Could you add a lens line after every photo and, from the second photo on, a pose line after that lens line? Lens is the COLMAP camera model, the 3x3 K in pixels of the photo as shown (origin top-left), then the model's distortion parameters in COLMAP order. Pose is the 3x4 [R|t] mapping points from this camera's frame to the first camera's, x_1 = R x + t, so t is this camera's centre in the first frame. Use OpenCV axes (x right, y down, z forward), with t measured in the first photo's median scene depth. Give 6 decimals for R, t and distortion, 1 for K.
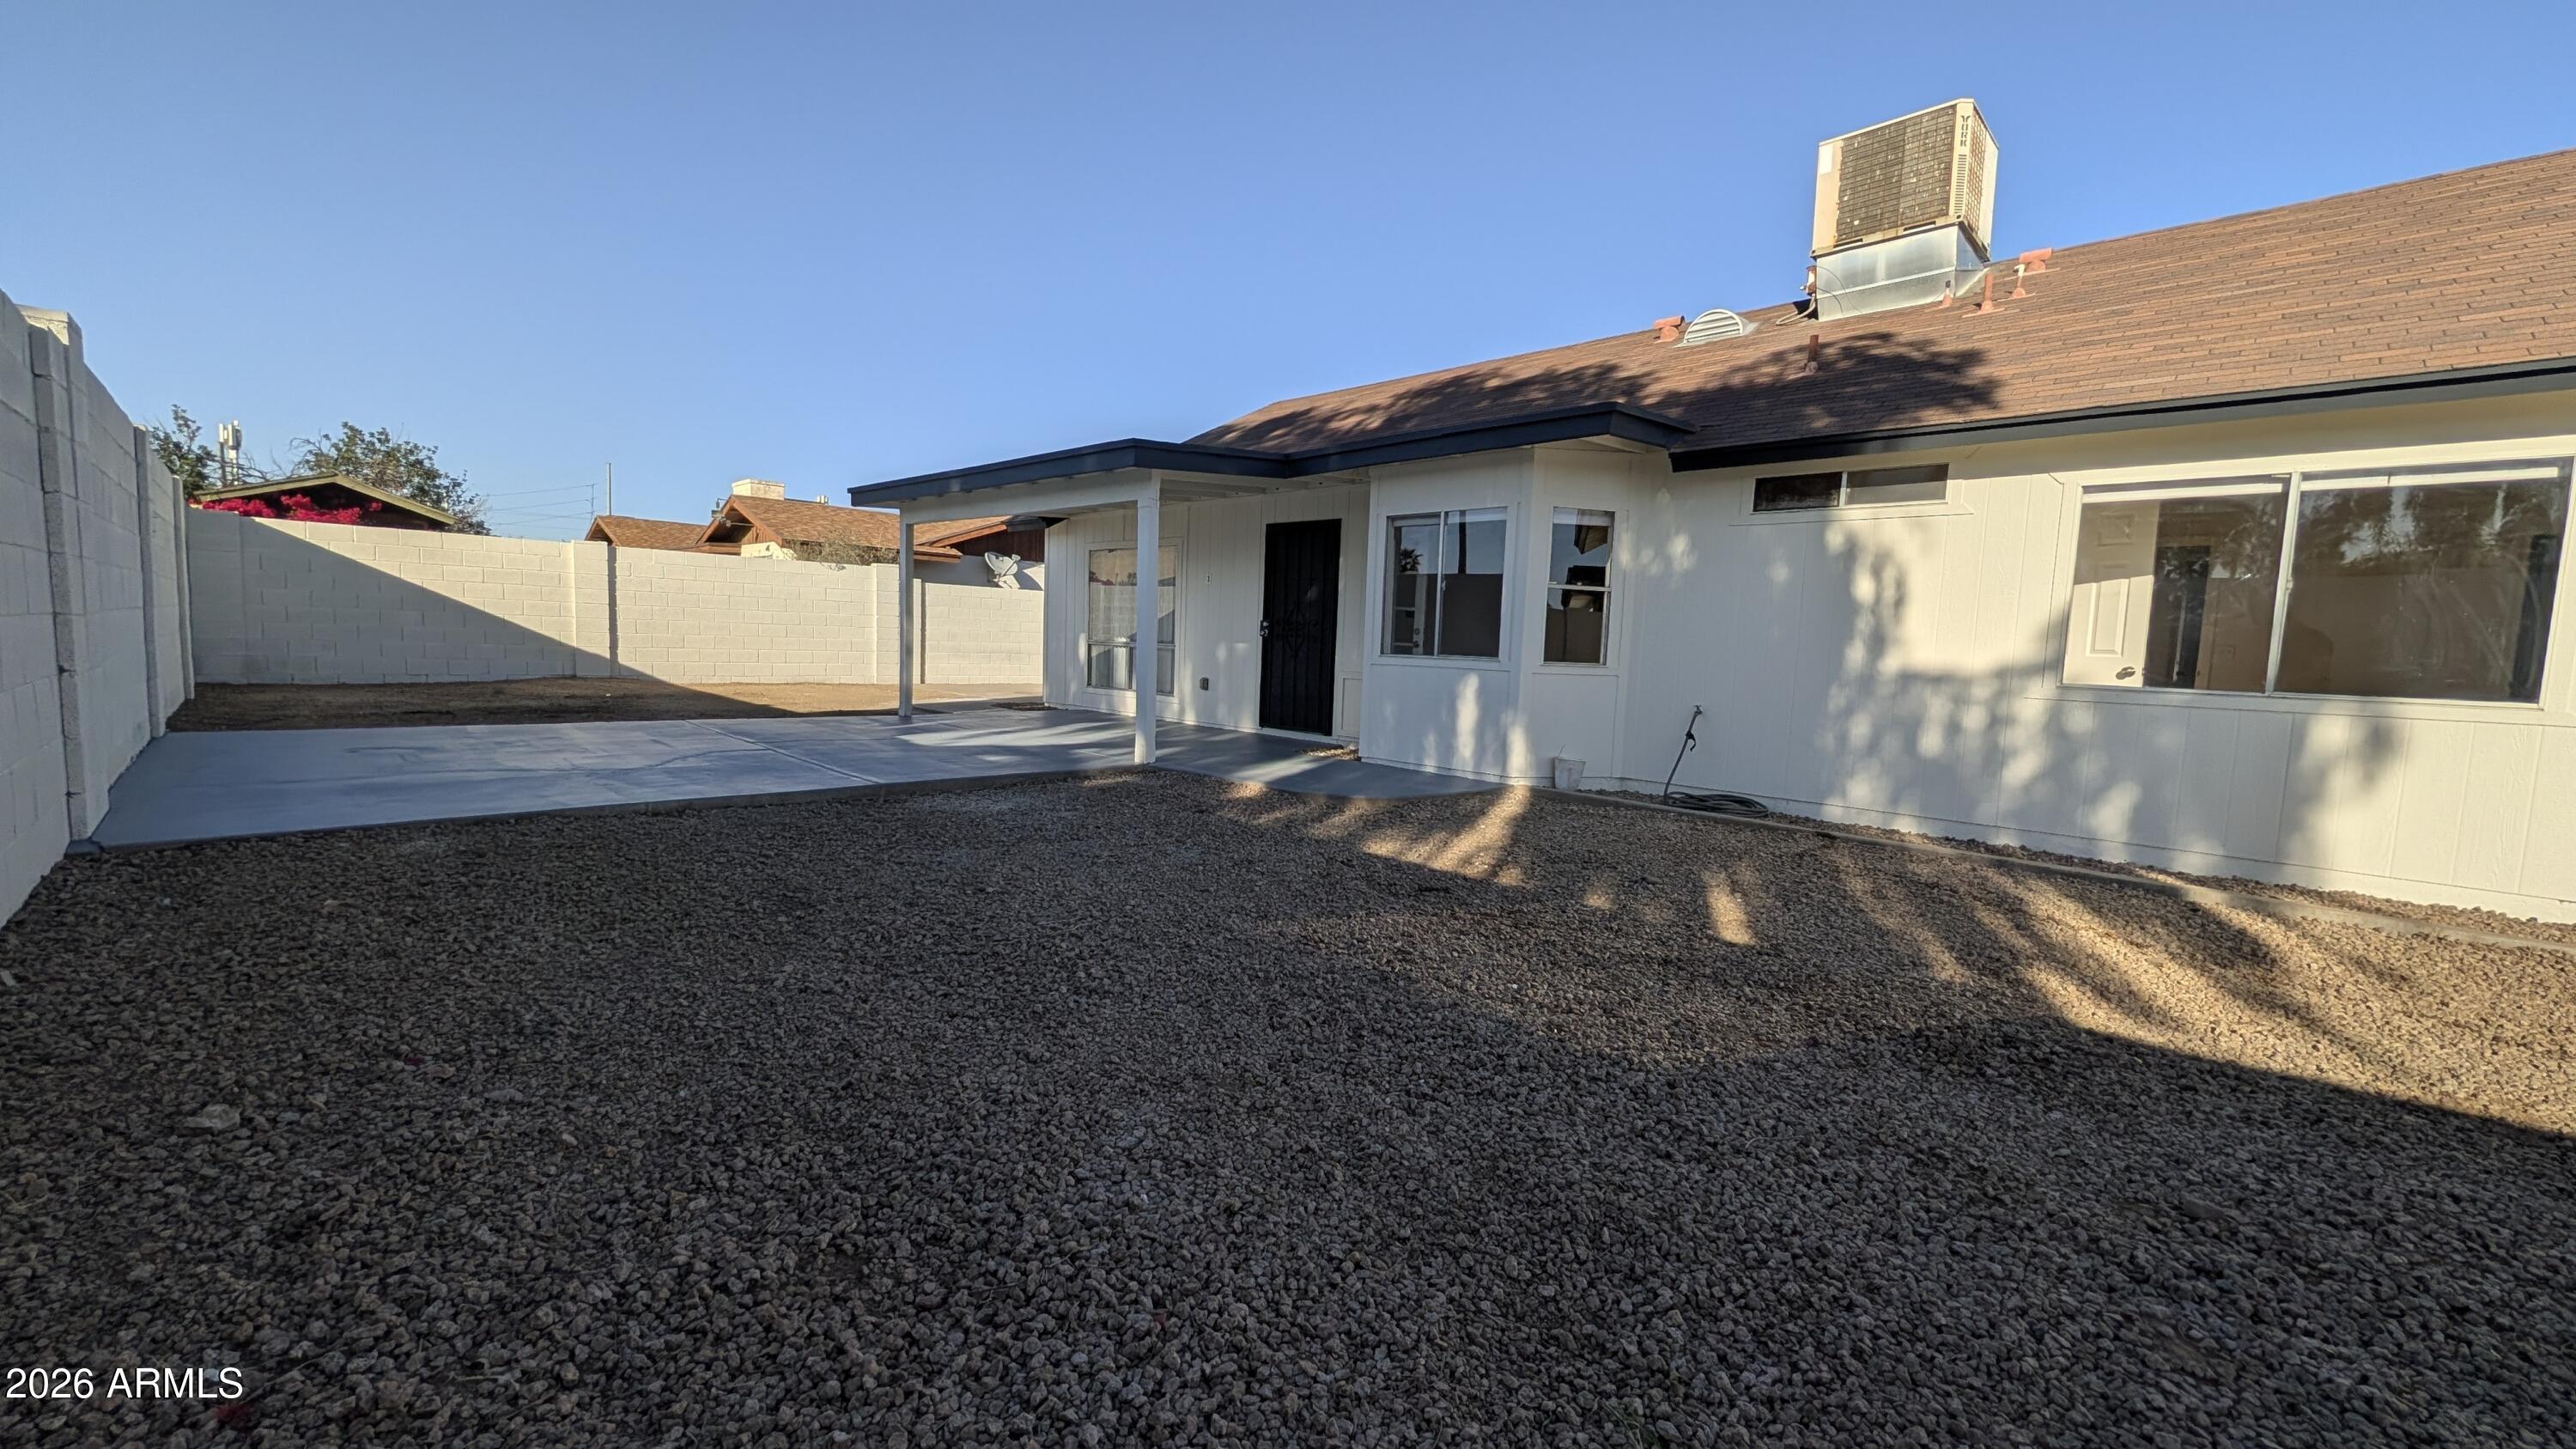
lens RADIAL K [[979.7, 0, 1288.0], [0, 979.7, 724.5], [0, 0, 1]] dist [-0.002300, -0.000550]
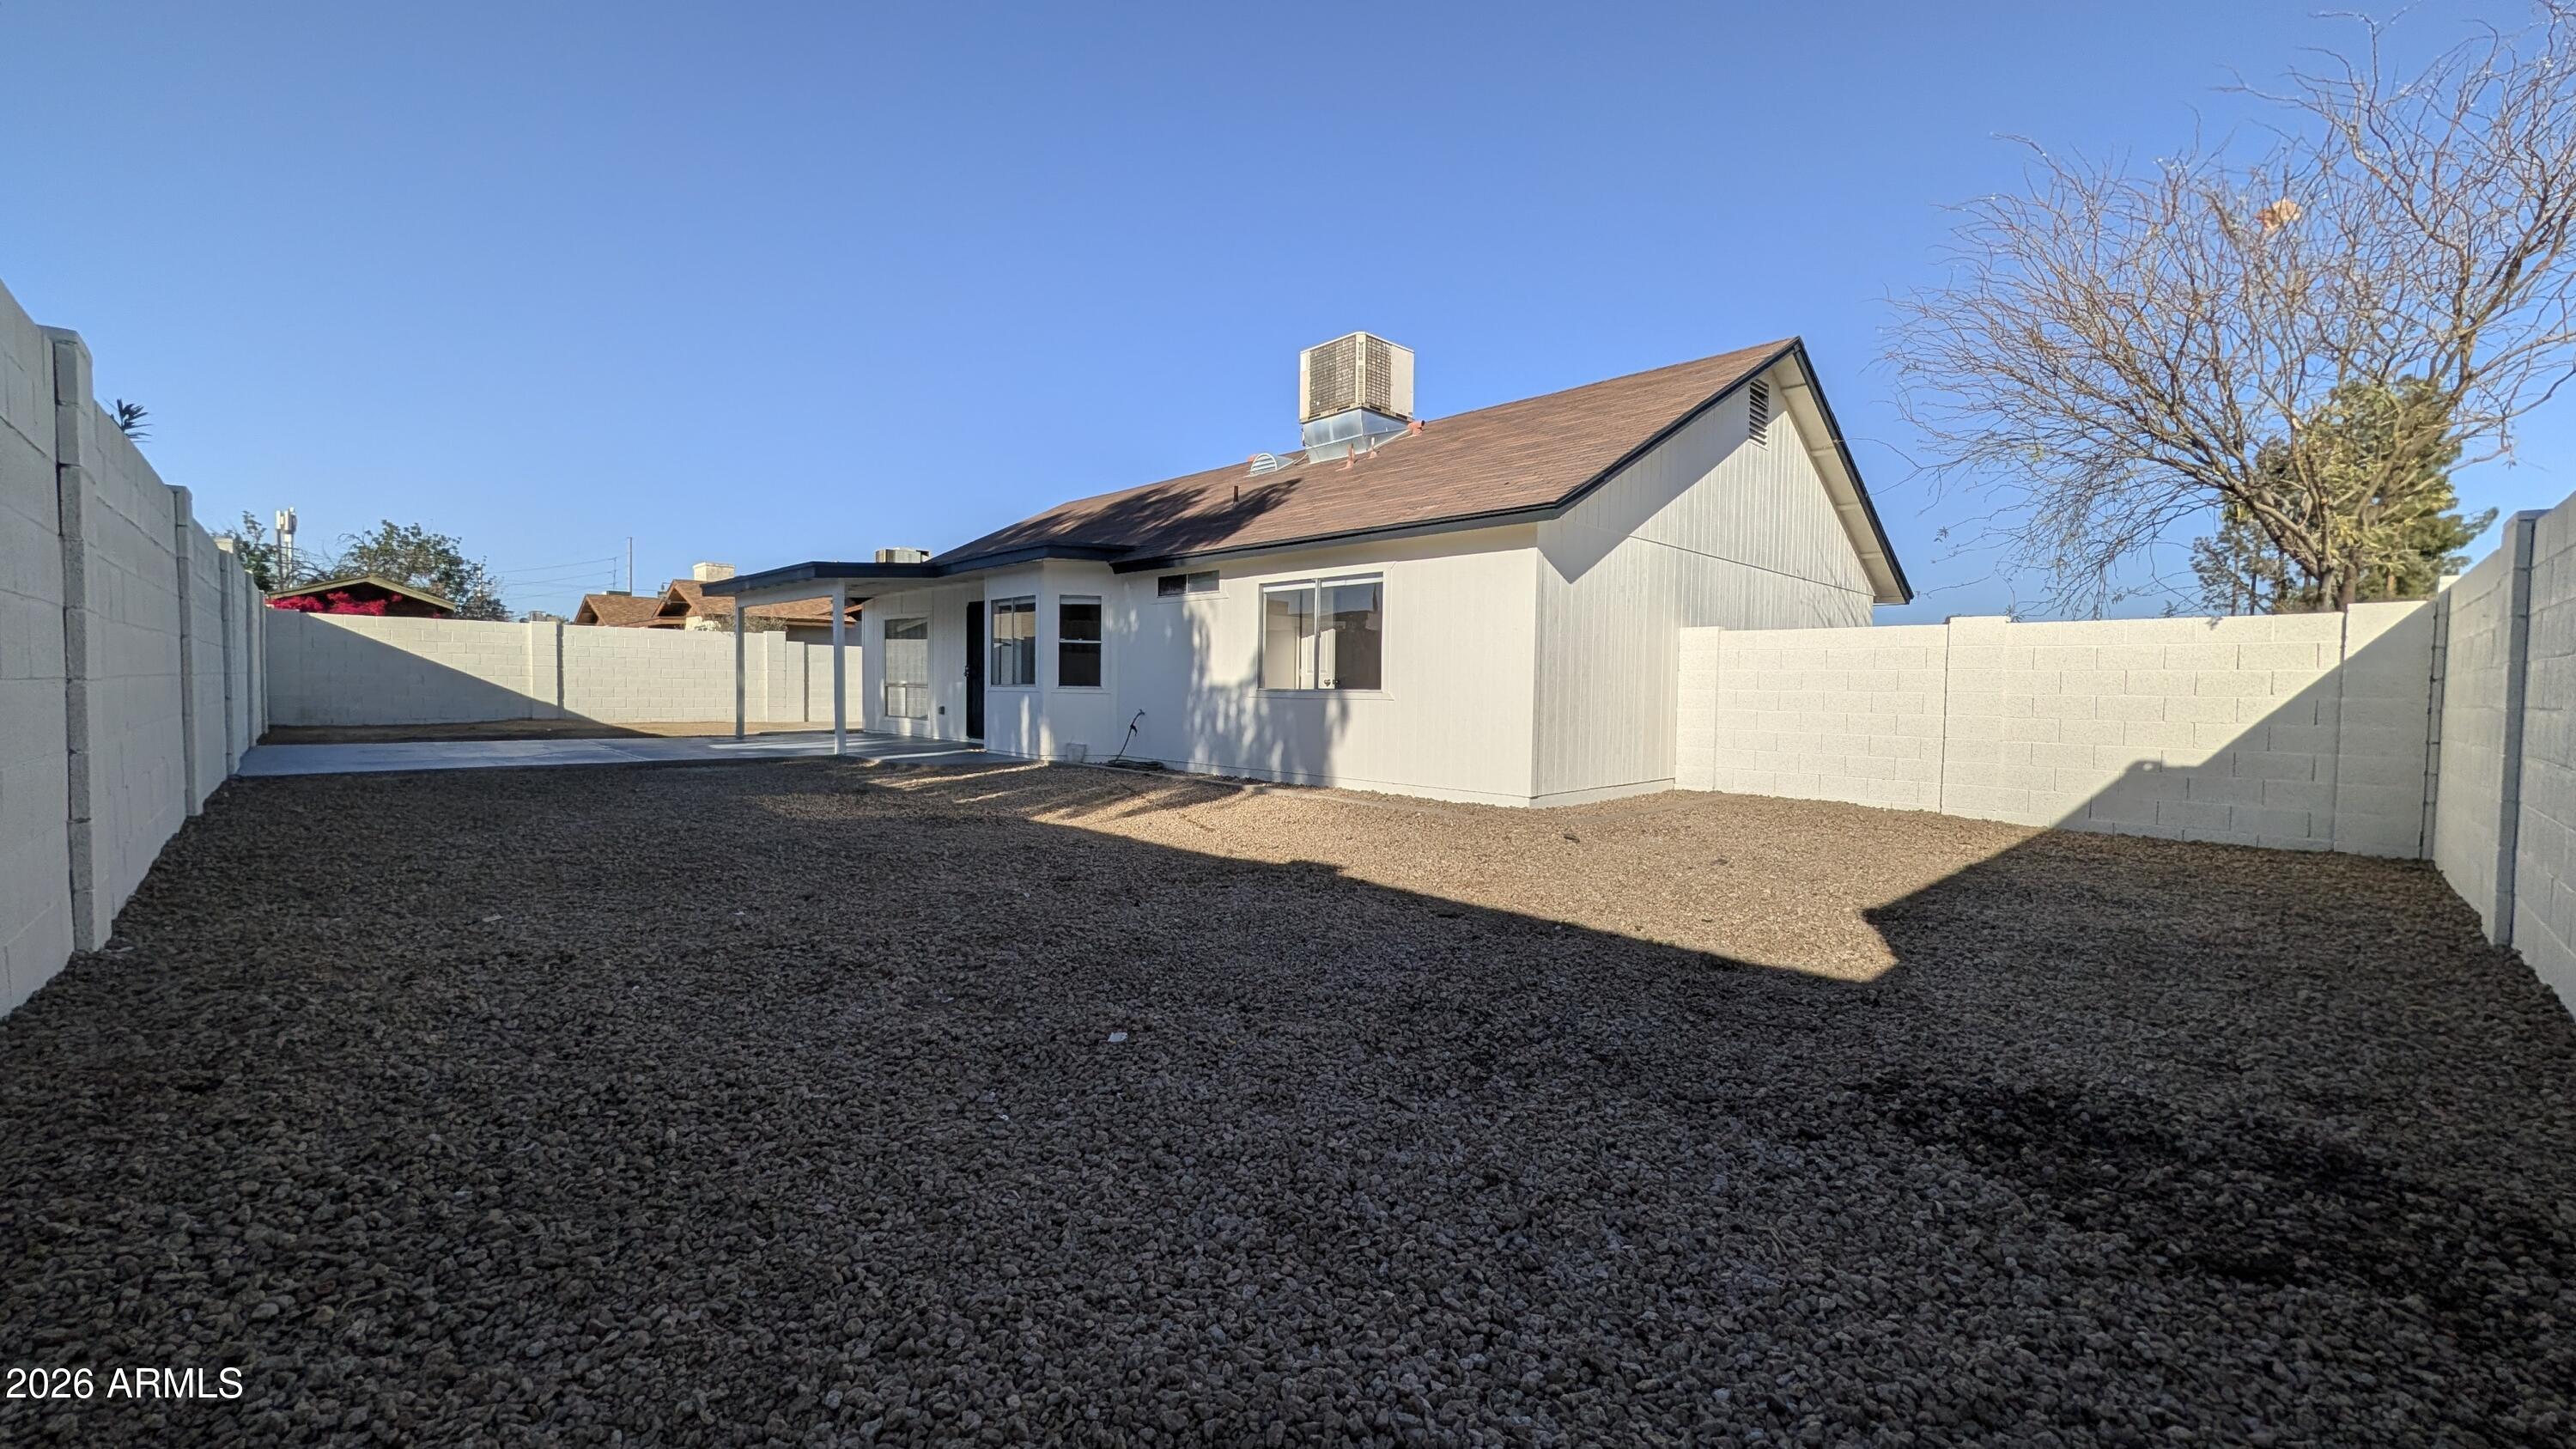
lens RADIAL K [[980.1, 0, 1288.0], [0, 980.1, 724.5], [0, 0, 1]] dist [-0.001485, 0.000127]
pose [[0.999465, -0.022472, -0.023769, 0.617991], [0.021286, 0.998571, -0.049029, 0.081596], [0.024837, 0.048497, 0.998514, -0.592028]]
